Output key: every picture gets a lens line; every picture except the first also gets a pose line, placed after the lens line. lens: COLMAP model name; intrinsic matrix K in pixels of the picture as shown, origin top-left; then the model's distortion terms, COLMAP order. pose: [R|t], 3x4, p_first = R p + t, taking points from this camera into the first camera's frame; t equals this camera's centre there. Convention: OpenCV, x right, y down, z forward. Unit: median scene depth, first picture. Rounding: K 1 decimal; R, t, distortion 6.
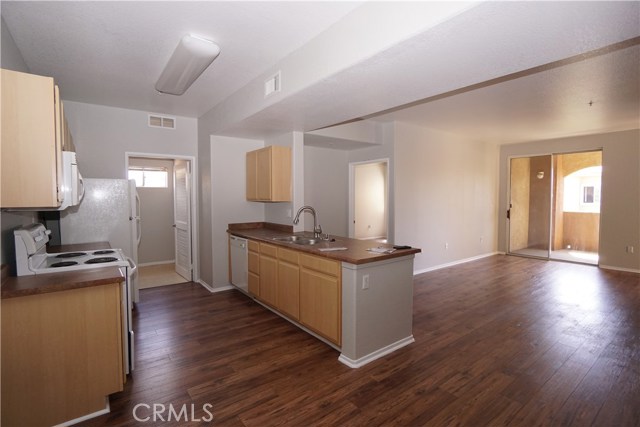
lens RADIAL K [[312.7, 0, 320.0], [0, 312.7, 213.5], [0, 0, 1]] dist [-0.014280, 0.001232]
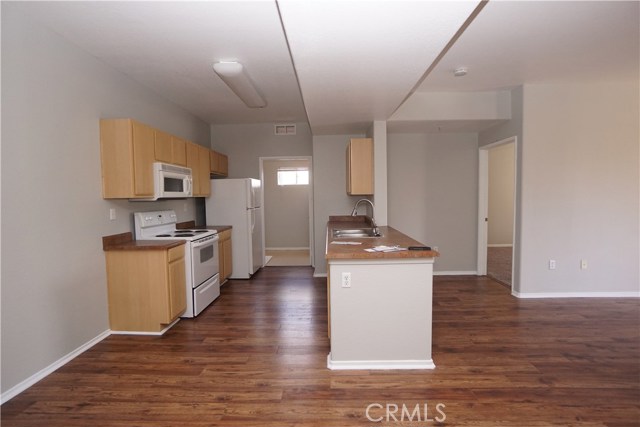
lens RADIAL K [[312.7, 0, 320.0], [0, 312.7, 213.5], [0, 0, 1]] dist [-0.014280, 0.001232]
pose [[0.779433, 0.026513, -0.625924, 0.650697], [-0.019988, 0.999648, 0.017453, 0.010851], [0.626166, -0.001093, 0.779689, 0.240667]]
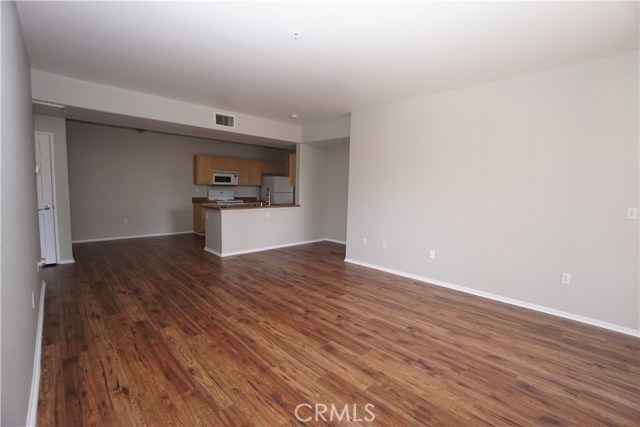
lens RADIAL K [[276.1, 0, 320.0], [0, 276.1, 213.5], [0, 0, 1]] dist [-0.024392, -0.000015]
pose [[0.128920, 0.099307, -0.986670, 2.323396], [-0.077524, 0.992937, 0.089809, -0.060601], [0.988620, 0.064912, 0.135708, 1.560153]]
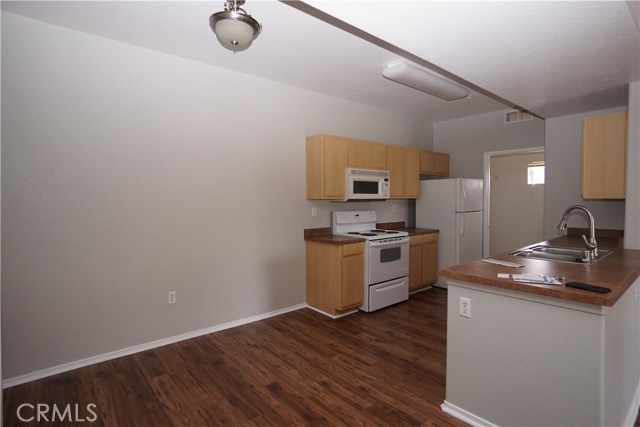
lens RADIAL K [[338.8, 0, 323.6], [0, 338.8, 210.0], [0, 0, 1]] dist [-0.002352, -0.000059]
pose [[0.063477, 0.037982, -0.997260, 0.898528], [-0.050773, 0.998104, 0.034782, -0.015819], [0.996691, 0.048426, 0.065285, 0.608553]]
